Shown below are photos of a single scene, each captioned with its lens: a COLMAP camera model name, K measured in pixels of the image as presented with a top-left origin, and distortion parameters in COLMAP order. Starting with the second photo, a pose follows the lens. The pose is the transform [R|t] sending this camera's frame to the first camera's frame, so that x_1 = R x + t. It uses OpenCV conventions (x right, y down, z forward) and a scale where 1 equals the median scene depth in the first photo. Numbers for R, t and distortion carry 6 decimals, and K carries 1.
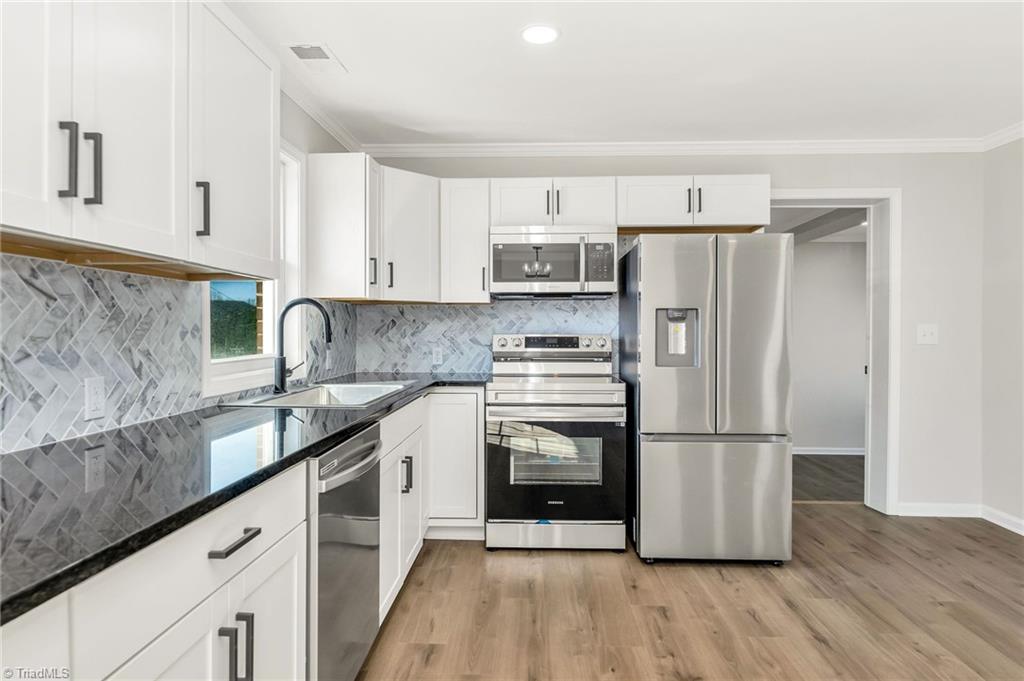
lens RADIAL K [[597.4, 0, 510.7], [0, 597.4, 334.2], [0, 0, 1]] dist [-0.004341, 0.000687]
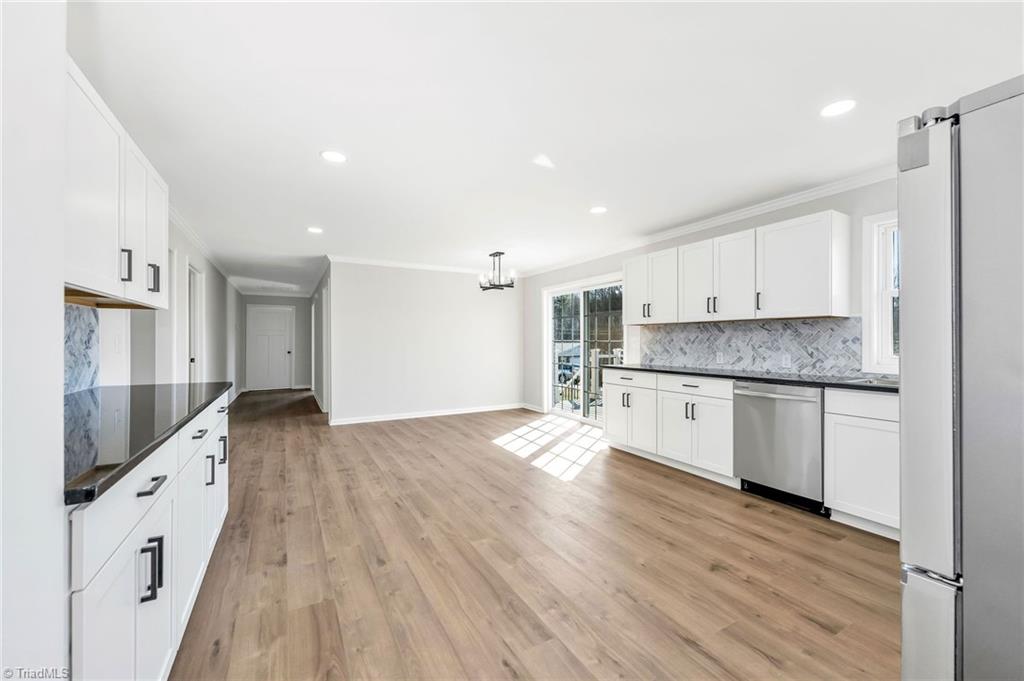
lens RADIAL K [[406.7, 0, 507.8], [0, 406.7, 333.2], [0, 0, 1]] dist [-0.003497, -0.000132]
pose [[-0.856597, -0.013652, -0.515805, 0.822569], [-0.006151, 0.999849, -0.016247, 0.001087], [0.515949, -0.010744, -0.856552, 1.029473]]
